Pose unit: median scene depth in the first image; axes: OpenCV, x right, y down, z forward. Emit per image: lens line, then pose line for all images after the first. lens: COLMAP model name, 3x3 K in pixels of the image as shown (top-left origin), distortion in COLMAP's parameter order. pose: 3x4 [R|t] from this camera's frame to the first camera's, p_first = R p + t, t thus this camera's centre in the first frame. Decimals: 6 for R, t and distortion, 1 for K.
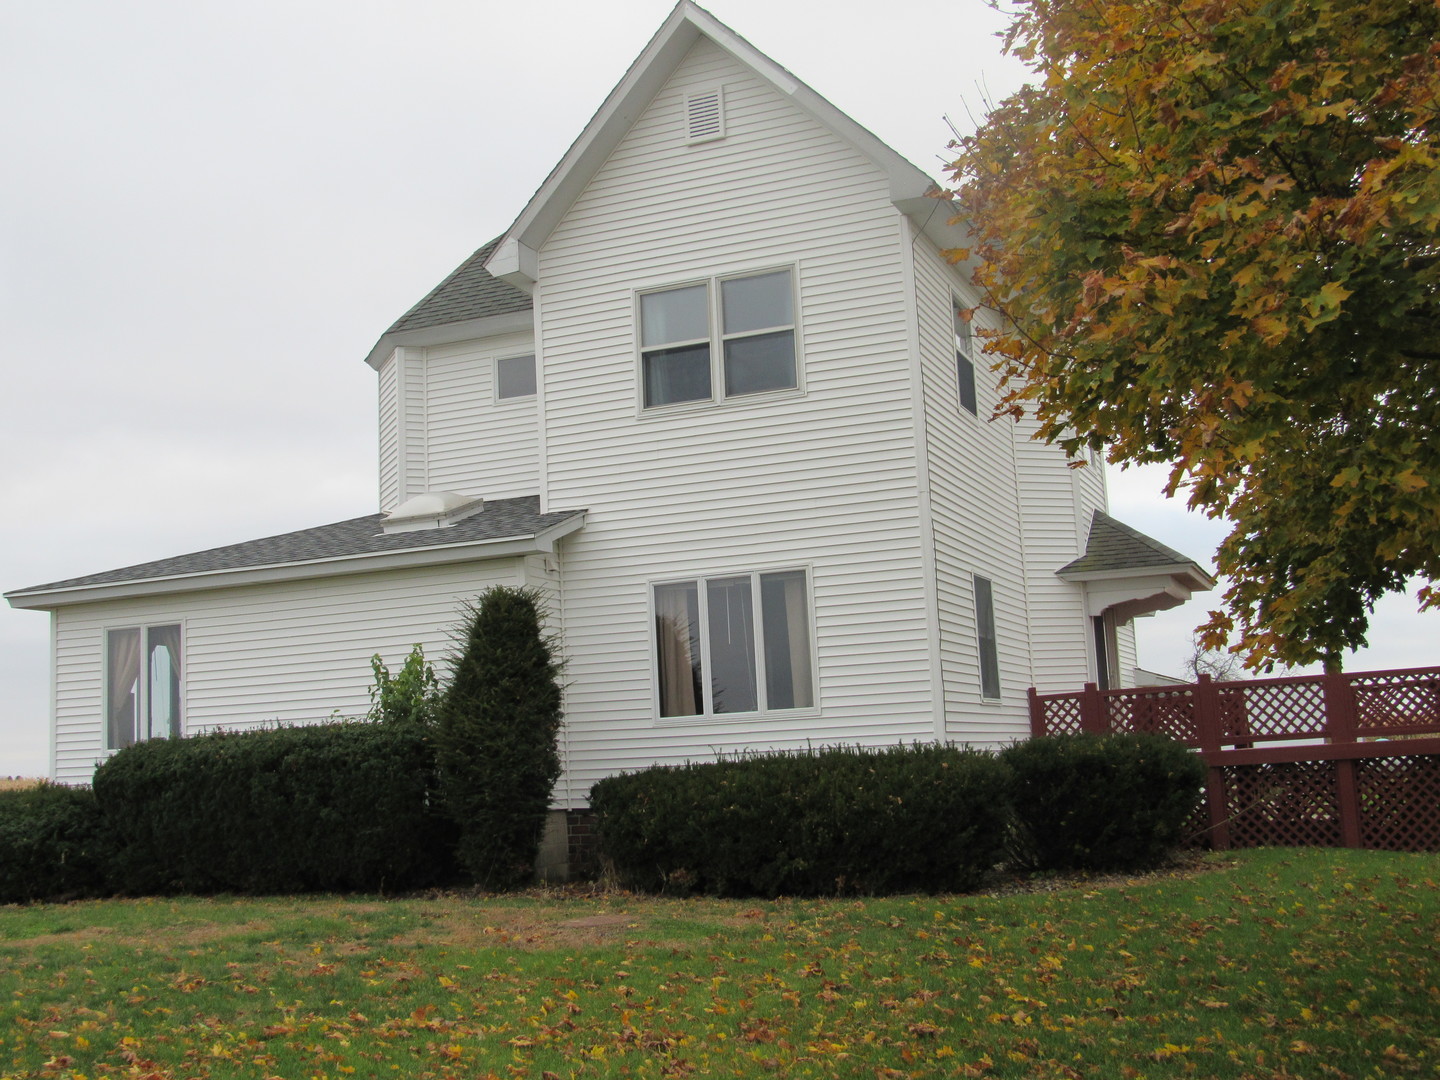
lens RADIAL K [[1620.0, 0, 734.2], [0, 1620.0, 540.5], [0, 0, 1]] dist [-0.047623, 0.014973]
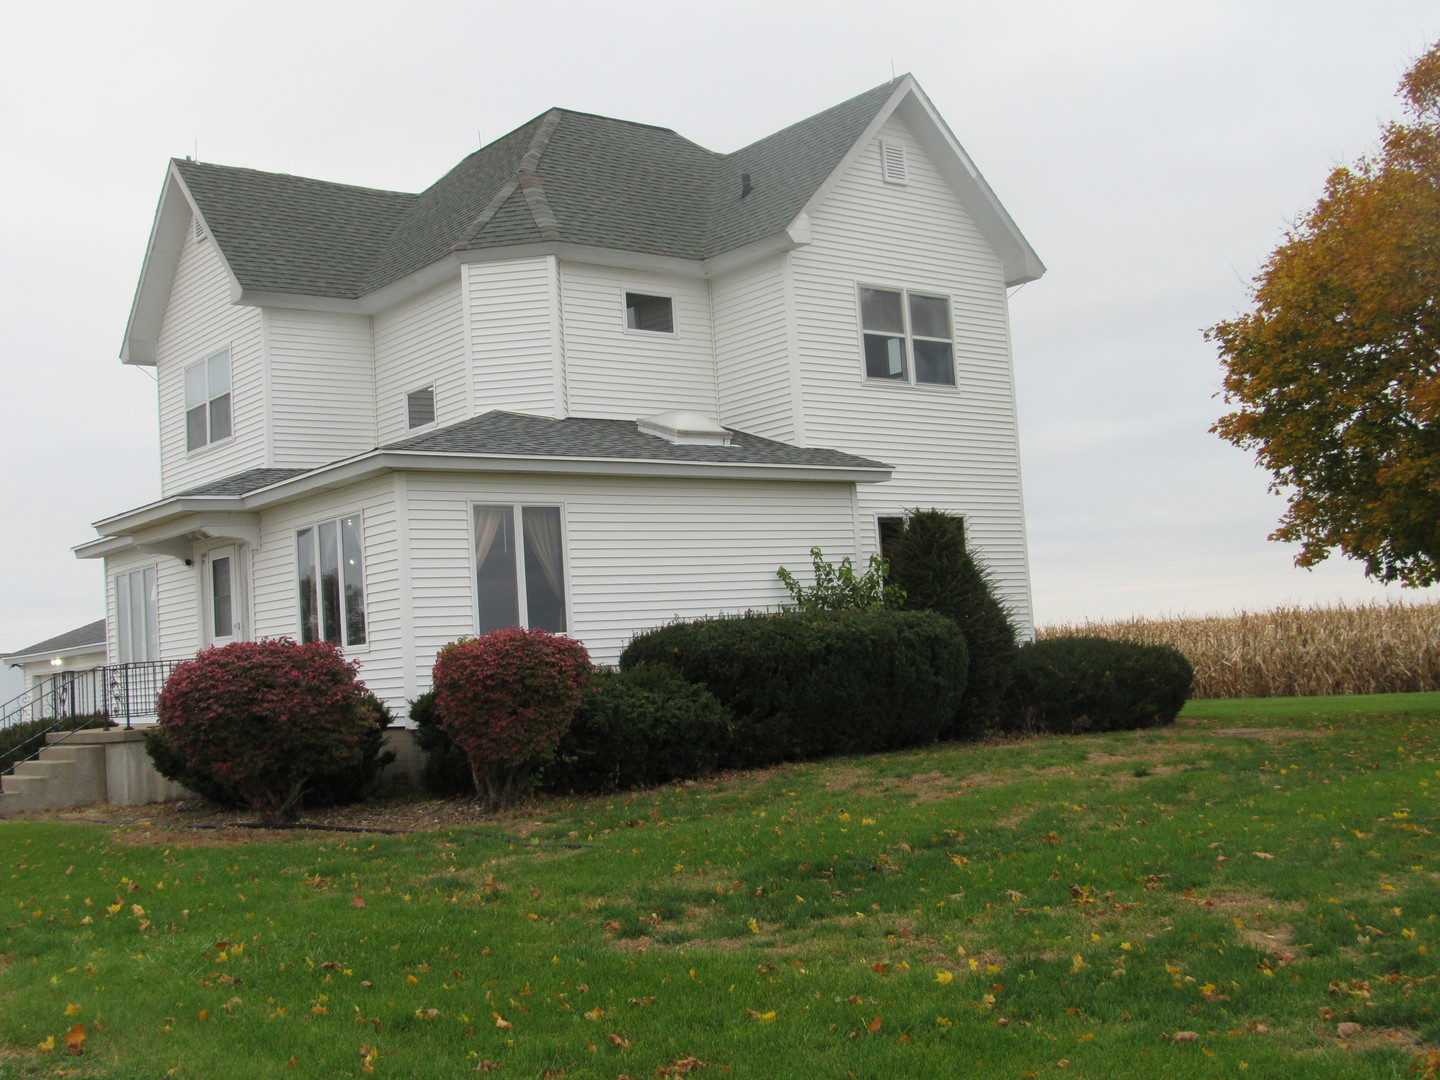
lens RADIAL K [[1620.0, 0, 734.2], [0, 1620.0, 540.5], [0, 0, 1]] dist [-0.047623, 0.014973]
pose [[0.463182, 0.082186, 0.882445, -1.233532], [-0.079145, 0.995549, -0.051178, 0.121750], [-0.882722, -0.046137, 0.467624, 0.489575]]
